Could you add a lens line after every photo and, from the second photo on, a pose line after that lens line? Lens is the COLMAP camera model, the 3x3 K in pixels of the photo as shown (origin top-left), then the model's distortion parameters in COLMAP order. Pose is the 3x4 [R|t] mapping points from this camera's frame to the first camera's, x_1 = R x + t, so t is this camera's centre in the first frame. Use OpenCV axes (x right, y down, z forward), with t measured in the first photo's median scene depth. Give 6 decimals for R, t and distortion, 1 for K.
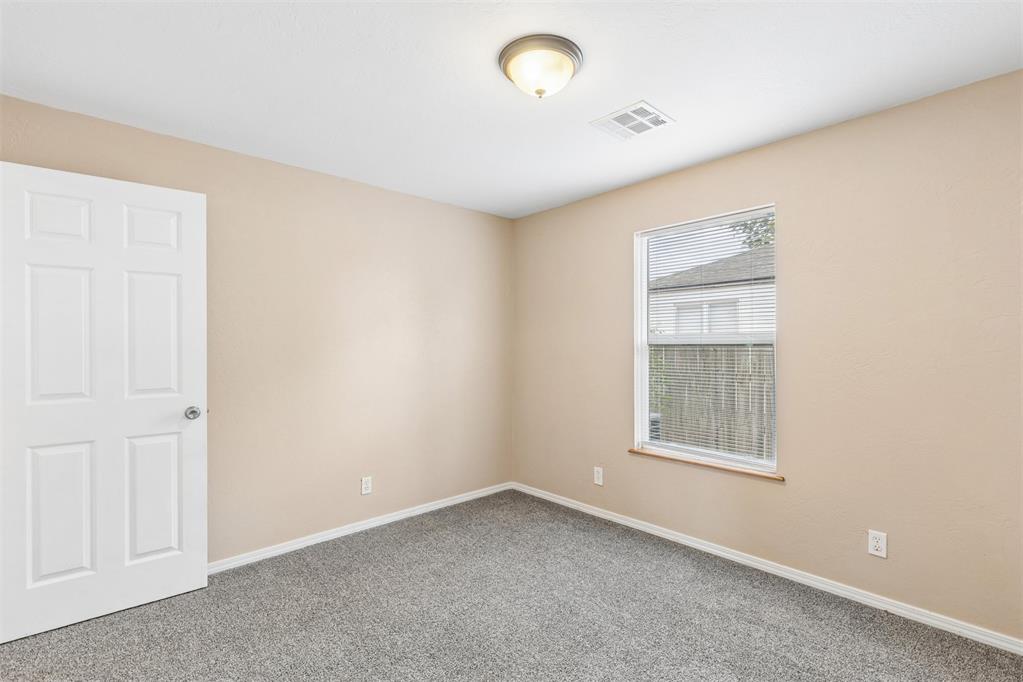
lens RADIAL K [[456.8, 0, 511.5], [0, 456.8, 341.0], [0, 0, 1]] dist [0.000220, -0.000054]
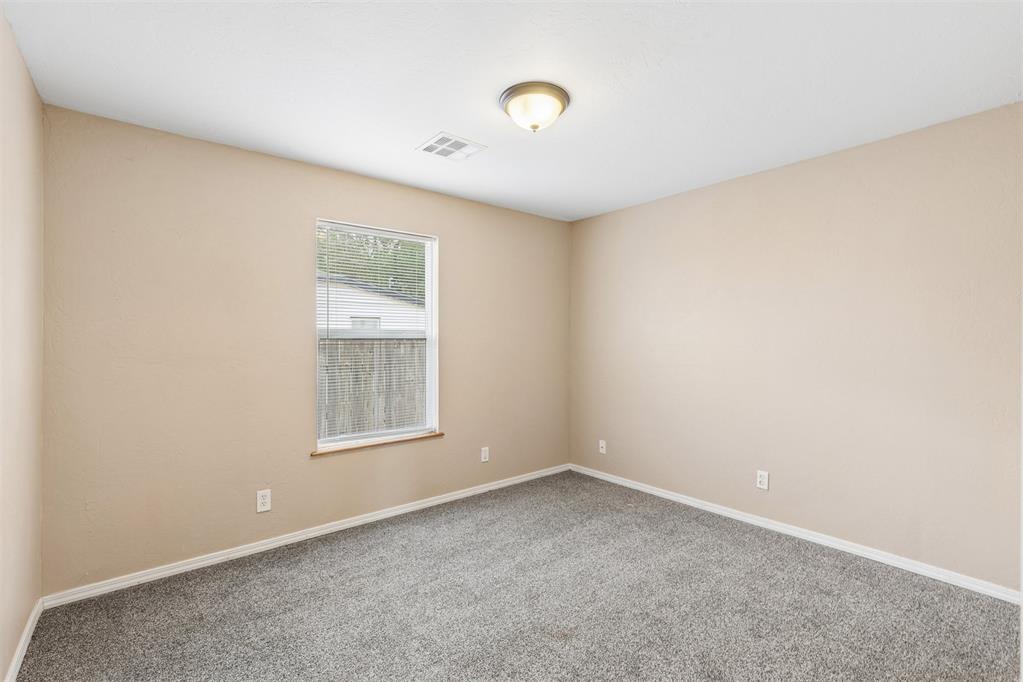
lens RADIAL K [[456.8, 0, 511.5], [0, 456.8, 341.0], [0, 0, 1]] dist [0.000220, -0.000054]
pose [[0.072151, -0.001841, 0.997392, -0.730001], [-0.006567, 0.999976, 0.002321, 0.008055], [-0.997372, -0.006717, 0.072137, 0.624967]]
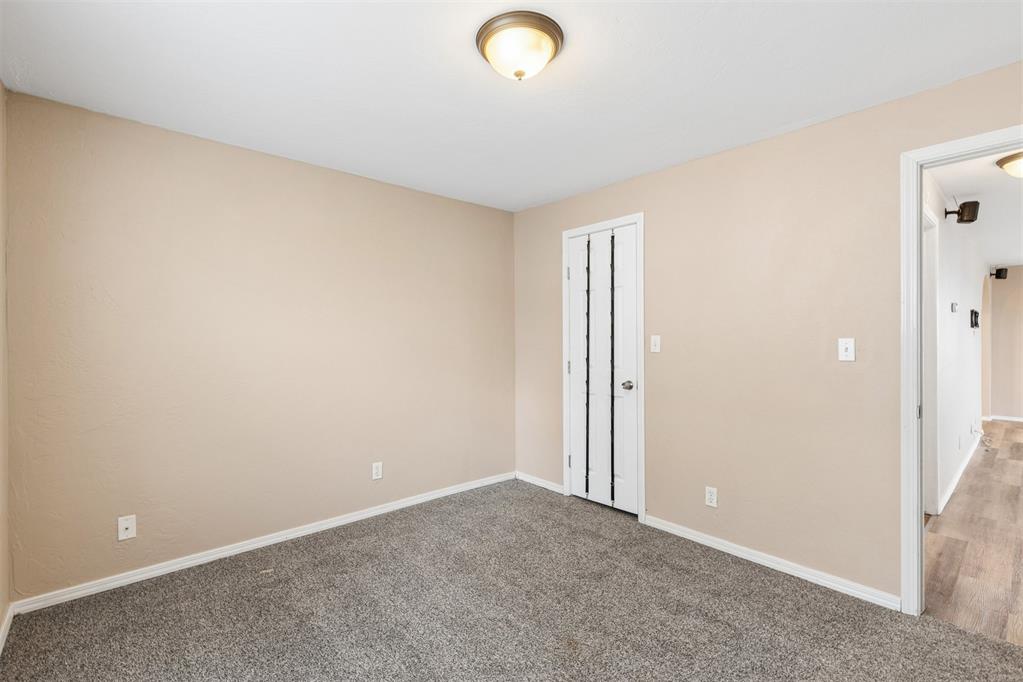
lens RADIAL K [[456.8, 0, 511.5], [0, 456.8, 341.0], [0, 0, 1]] dist [0.000220, -0.000054]
pose [[-0.999311, 0.010324, 0.035660, 0.023881], [0.010118, 0.999931, -0.005949, 0.019997], [-0.035719, -0.005584, -0.999346, 1.256913]]
